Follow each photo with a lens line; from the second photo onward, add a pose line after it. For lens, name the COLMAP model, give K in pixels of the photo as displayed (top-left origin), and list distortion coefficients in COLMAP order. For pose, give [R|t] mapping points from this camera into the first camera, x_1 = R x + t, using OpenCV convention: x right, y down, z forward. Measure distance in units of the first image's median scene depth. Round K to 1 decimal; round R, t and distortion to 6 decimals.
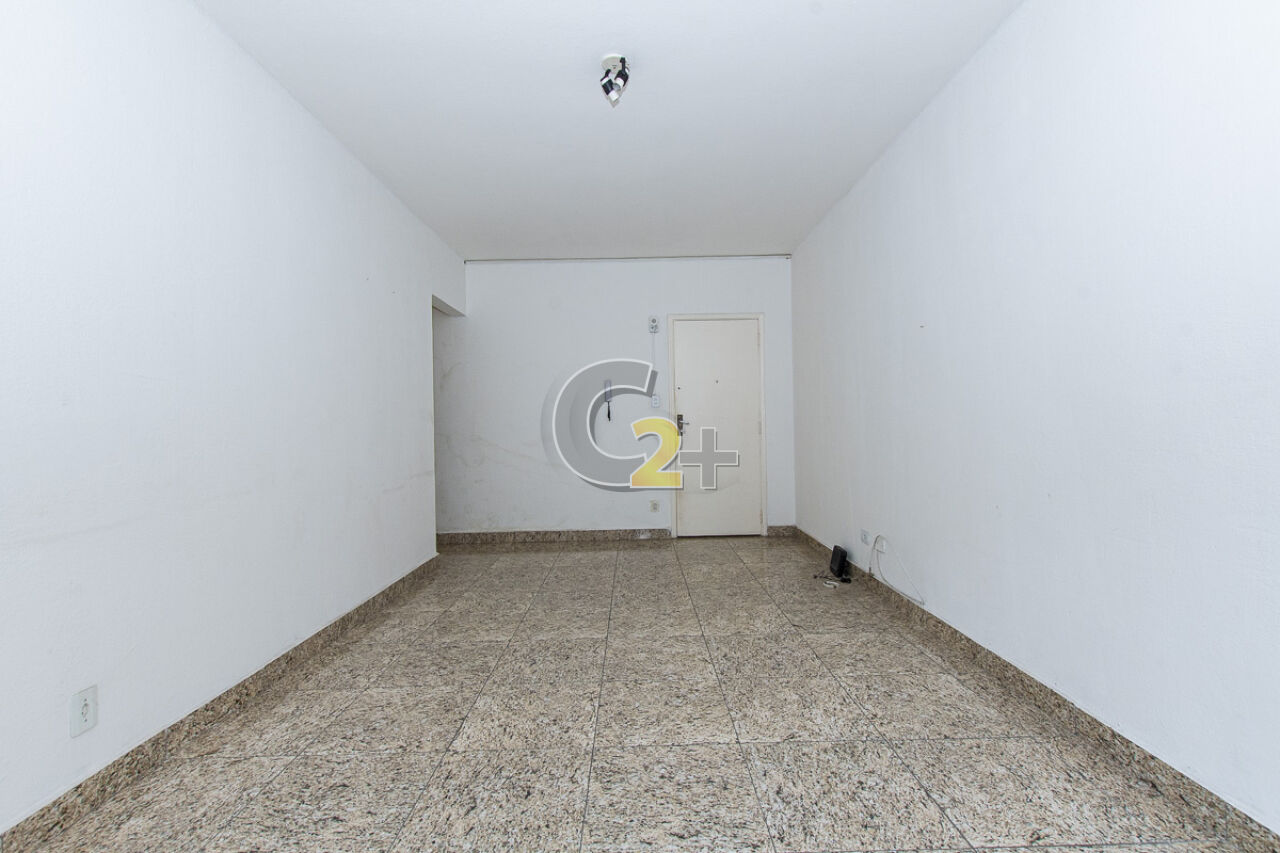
lens RADIAL K [[558.5, 0, 648.2], [0, 558.5, 428.6], [0, 0, 1]] dist [0.008357, -0.000778]
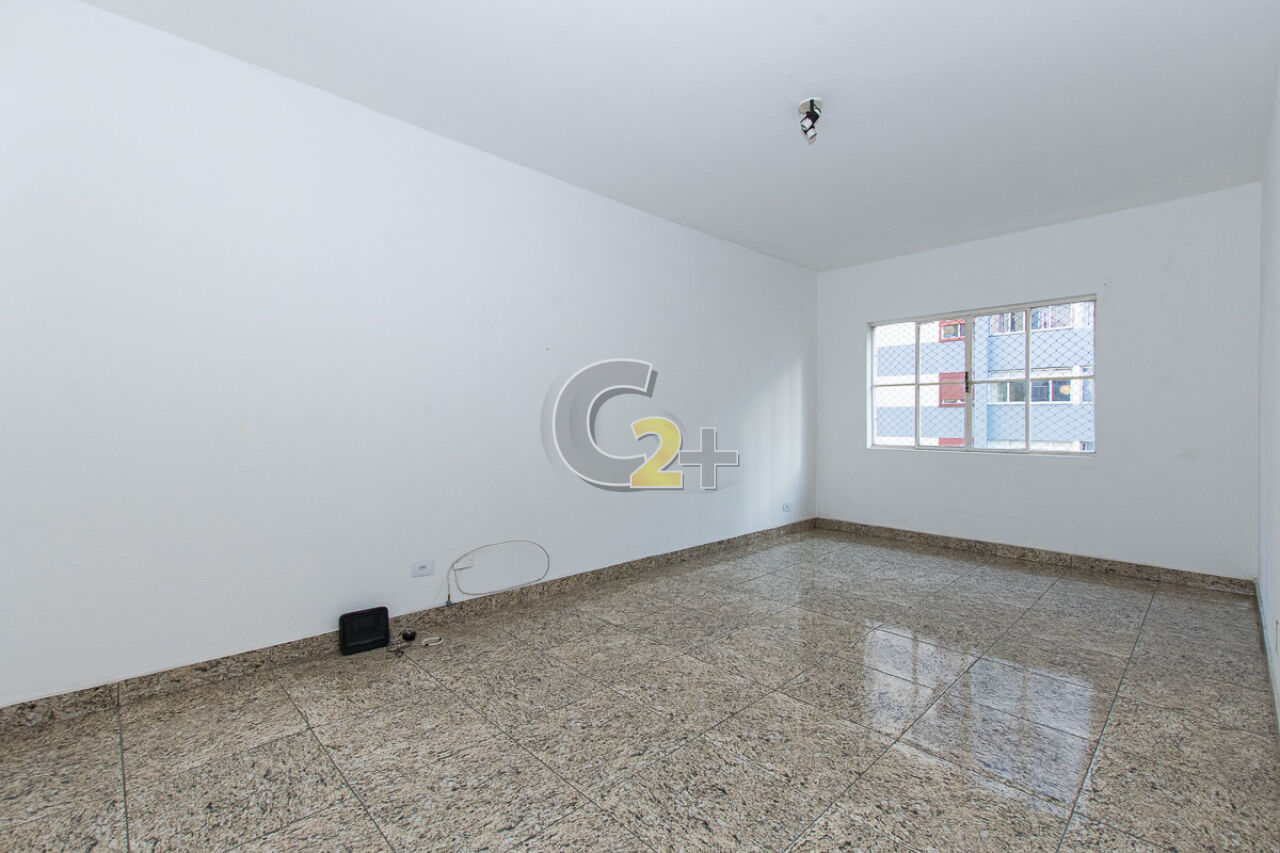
lens RADIAL K [[558.5, 0, 638.4], [0, 558.5, 426.0], [0, 0, 1]] dist [0.008357, -0.000778]
pose [[-0.674680, 0.006980, 0.738077, -0.614873], [0.010561, 0.999944, 0.000197, -0.011526], [-0.738035, 0.007928, -0.674716, 1.918093]]
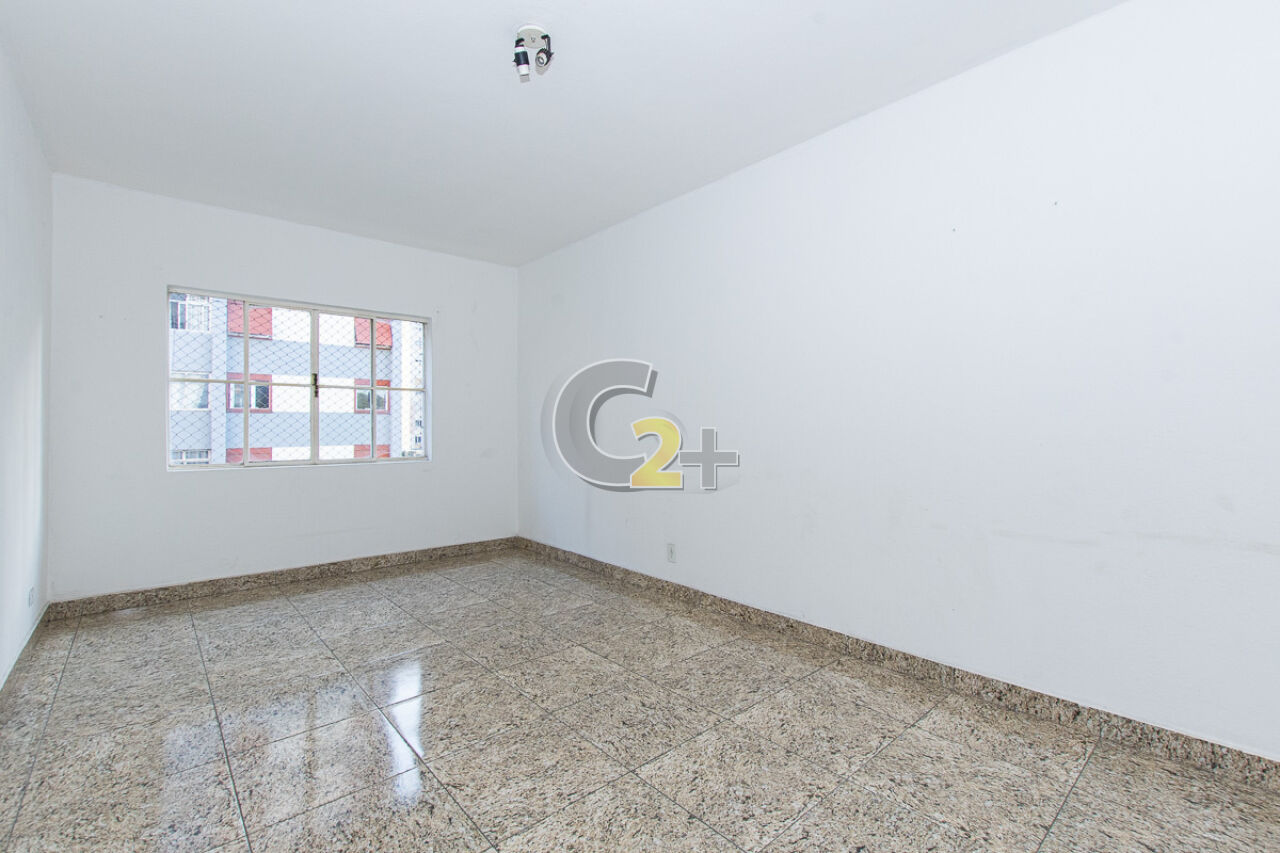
lens RADIAL K [[558.5, 0, 634.4], [0, 558.5, 419.5], [0, 0, 1]] dist [0.008357, -0.000778]
pose [[-0.766974, 0.012521, -0.641556, 0.378531], [0.014375, 0.999894, 0.002329, -0.037328], [0.641517, -0.007436, -0.767073, 1.703684]]
